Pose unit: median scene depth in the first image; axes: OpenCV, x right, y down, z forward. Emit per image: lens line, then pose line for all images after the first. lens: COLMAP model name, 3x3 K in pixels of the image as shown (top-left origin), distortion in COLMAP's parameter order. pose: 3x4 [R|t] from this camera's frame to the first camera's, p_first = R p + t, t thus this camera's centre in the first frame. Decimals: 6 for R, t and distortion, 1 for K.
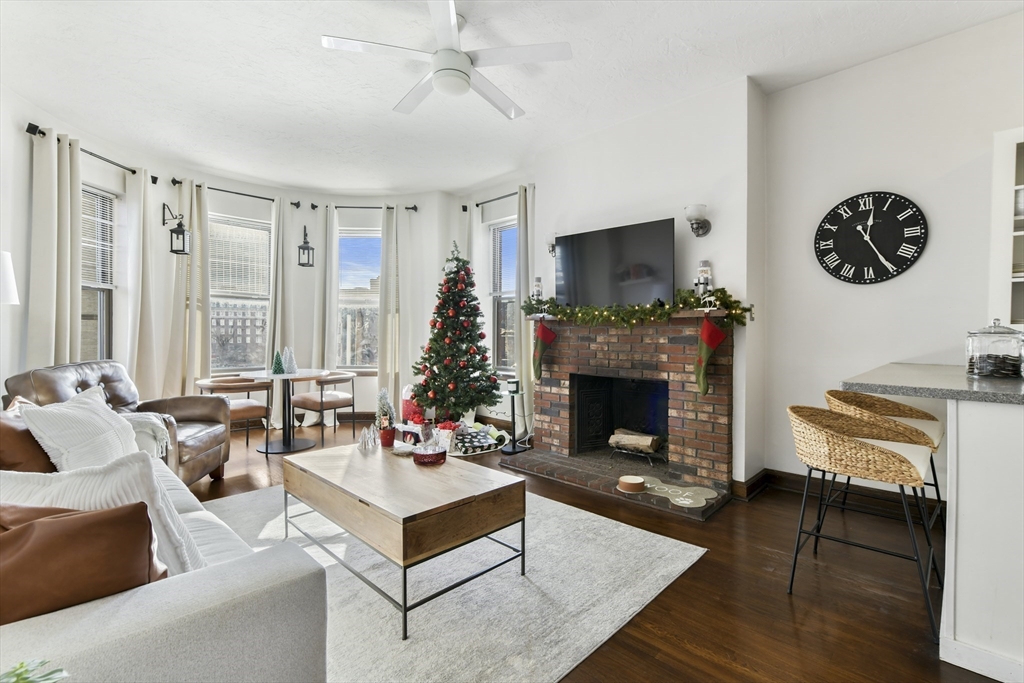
lens RADIAL K [[468.1, 0, 516.3], [0, 468.1, 334.7], [0, 0, 1]] dist [-0.000017, 0.000004]
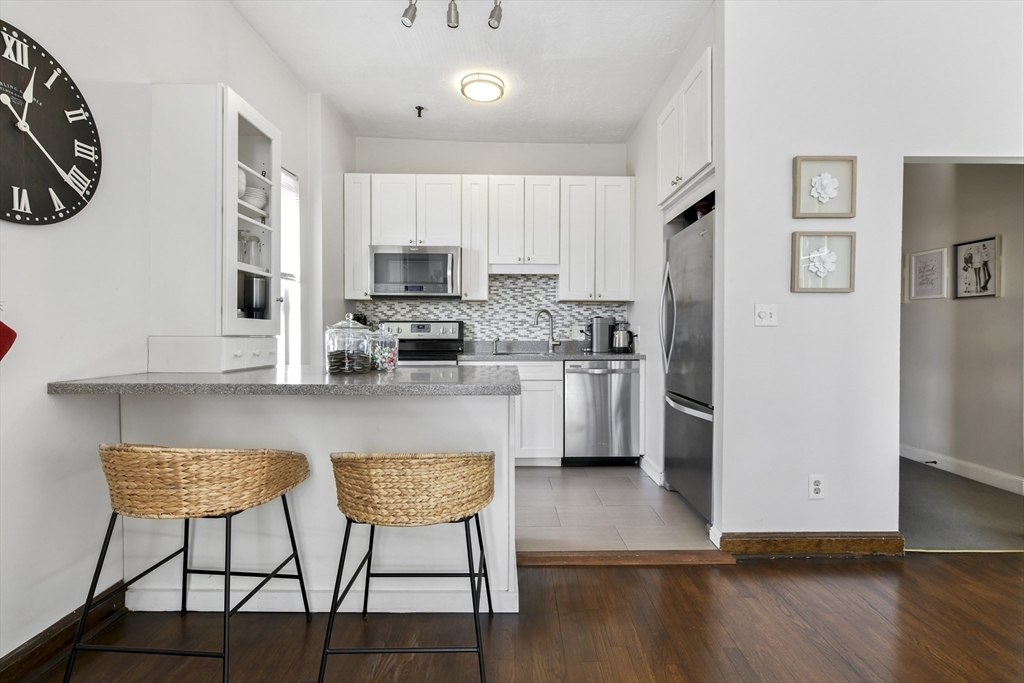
lens RADIAL K [[468.1, 0, 511.6], [0, 468.1, 337.1], [0, 0, 1]] dist [-0.000017, 0.000004]
pose [[-0.704468, -0.012119, 0.709632, 0.047792], [-0.000402, 0.999861, 0.016676, -0.000253], [-0.709735, 0.011462, -0.704375, 0.793722]]
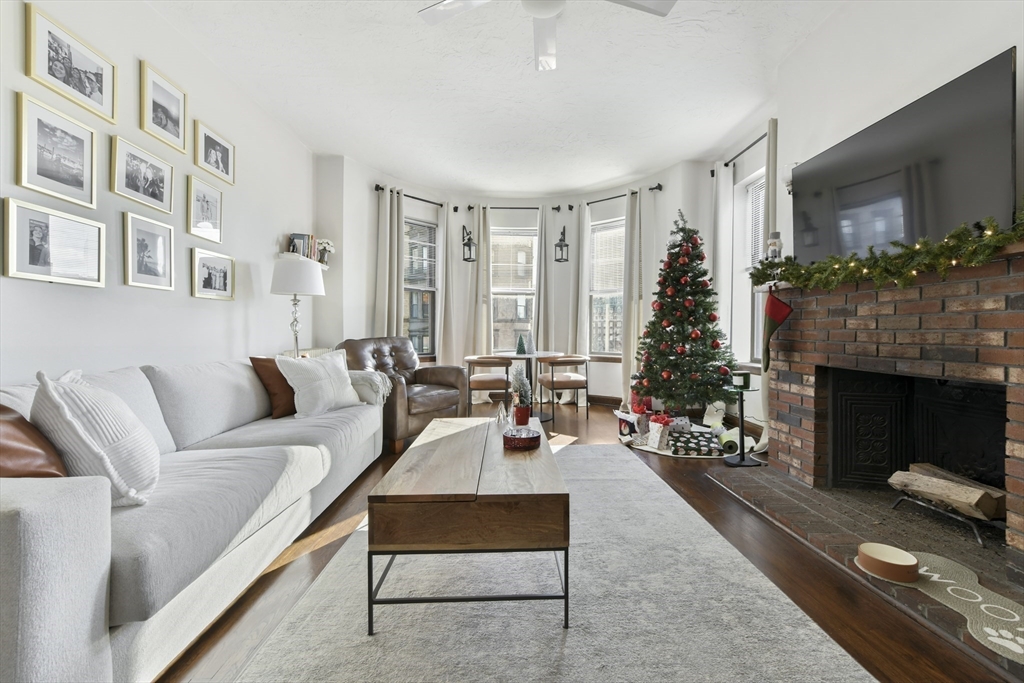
lens RADIAL K [[414.4, 0, 513.7], [0, 414.4, 336.3], [0, 0, 1]] dist [-0.001099, 0.001293]
pose [[0.727124, 0.005417, -0.686484, 0.227597], [-0.002264, 0.999982, 0.005493, 0.042625], [0.686502, -0.002439, 0.727124, 0.293944]]
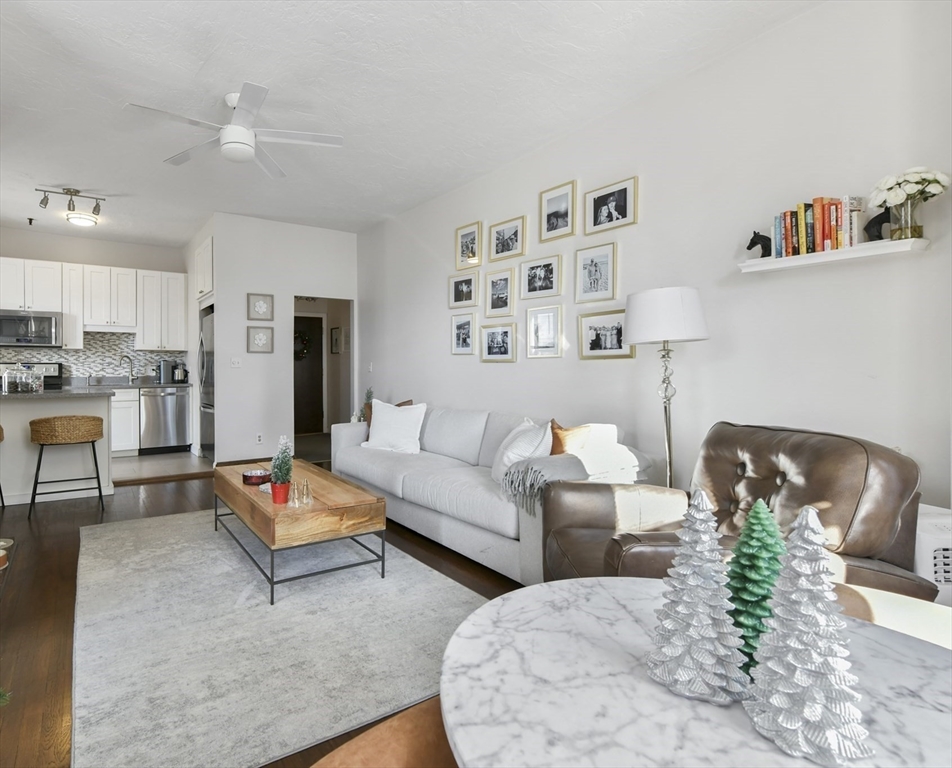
lens RADIAL K [[518.9, 0, 399.7], [0, 518.9, 372.0], [0, 0, 1]] dist [-0.030821, -0.000039]
pose [[-0.972576, -0.002575, 0.232572, -0.602601], [0.001094, 0.999877, 0.015643, -0.016206], [-0.232584, 0.015469, -0.972453, 1.521290]]
